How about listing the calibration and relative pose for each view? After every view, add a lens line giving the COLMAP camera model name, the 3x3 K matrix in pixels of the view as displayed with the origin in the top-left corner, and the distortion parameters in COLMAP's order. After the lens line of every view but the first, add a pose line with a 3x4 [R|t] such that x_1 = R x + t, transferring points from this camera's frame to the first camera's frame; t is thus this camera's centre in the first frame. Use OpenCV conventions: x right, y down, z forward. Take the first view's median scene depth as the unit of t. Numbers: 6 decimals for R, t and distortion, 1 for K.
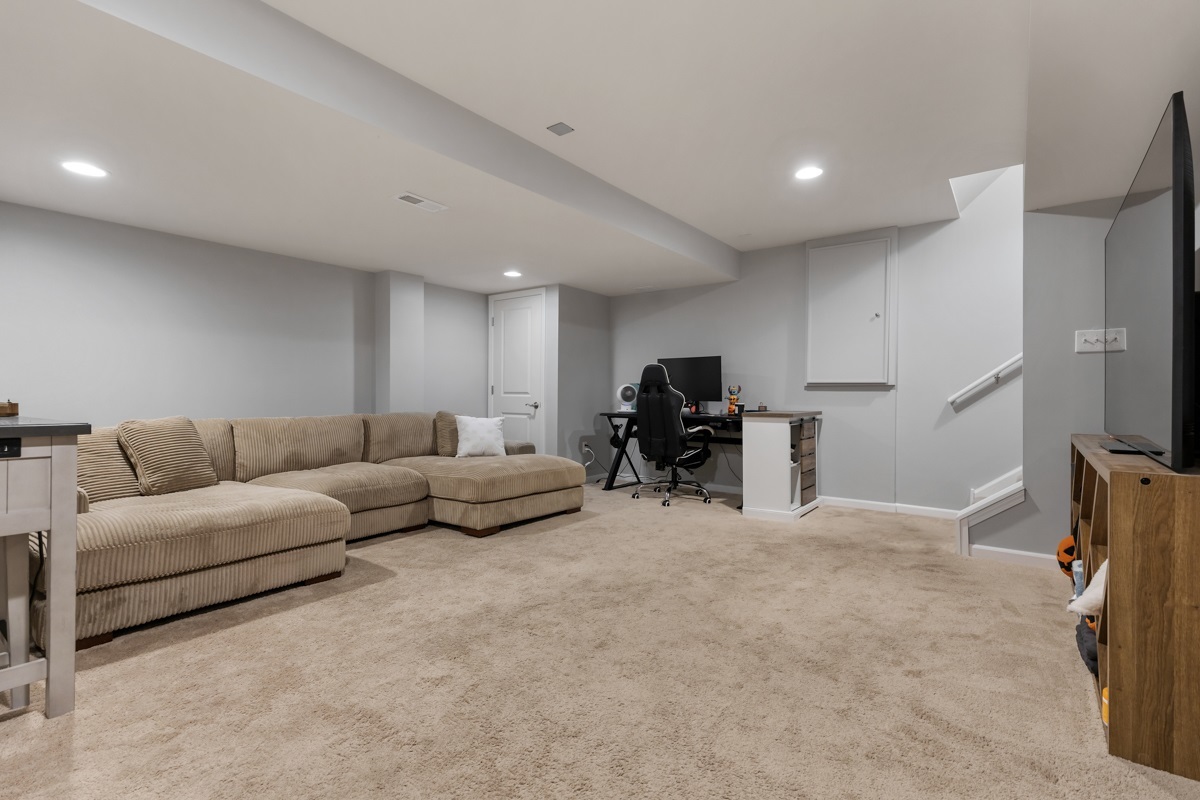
lens RADIAL K [[550.4, 0, 595.1], [0, 550.4, 398.7], [0, 0, 1]] dist [0.004790, -0.000081]
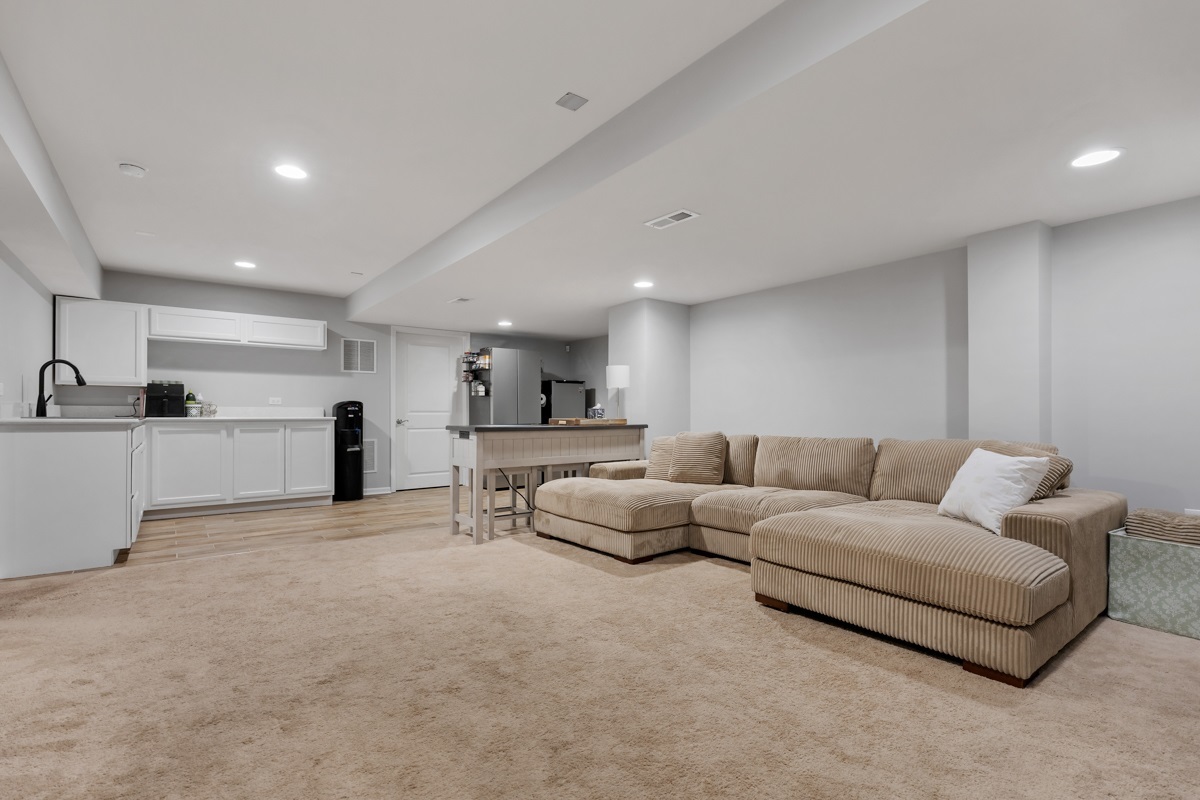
lens RADIAL K [[550.4, 0, 594.3], [0, 550.4, 410.0], [0, 0, 1]] dist [0.004790, -0.000081]
pose [[-0.263028, -0.012552, -0.964707, 0.817099], [-0.005164, 0.999919, -0.011603, -0.003202], [0.964774, 0.001930, -0.263072, 1.378102]]
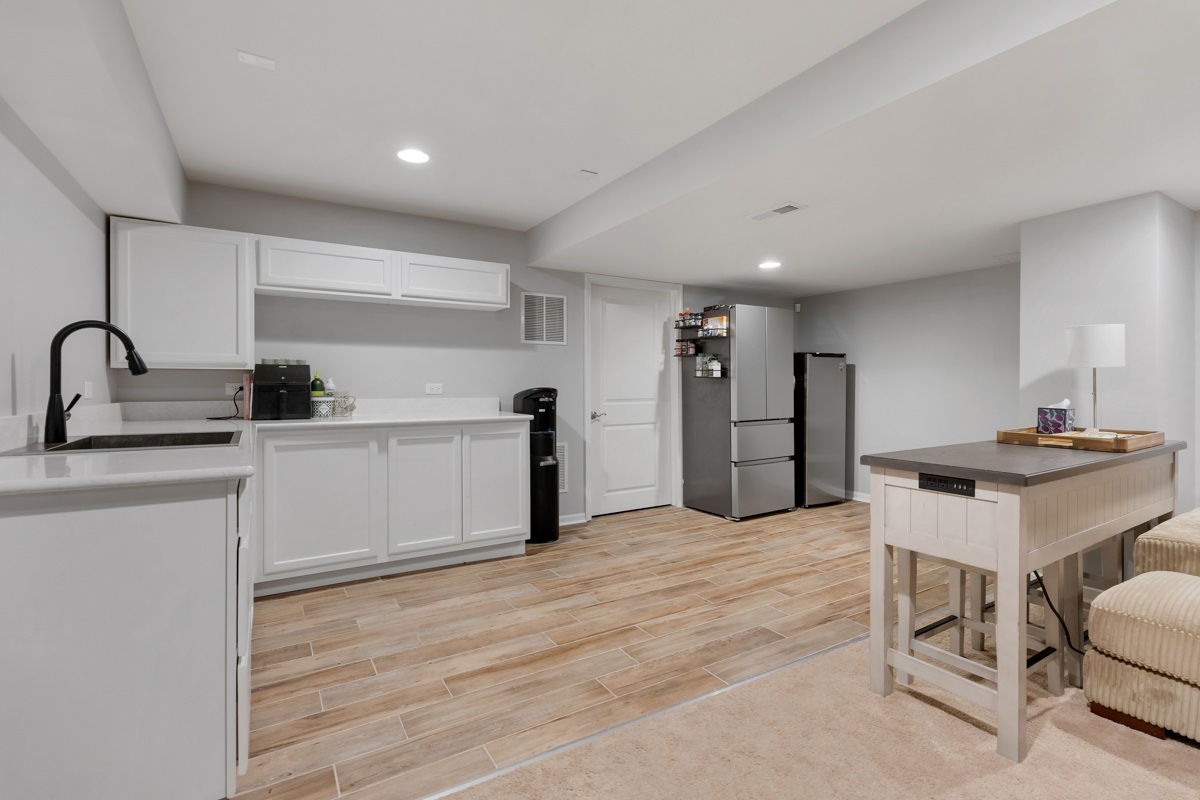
lens RADIAL K [[550.4, 0, 602.4], [0, 550.4, 386.3], [0, 0, 1]] dist [0.004790, -0.000081]
pose [[-0.359258, -0.002668, -0.933234, 0.162965], [-0.003912, 0.999991, -0.001353, -0.068910], [0.933230, 0.003165, -0.359266, 0.424837]]
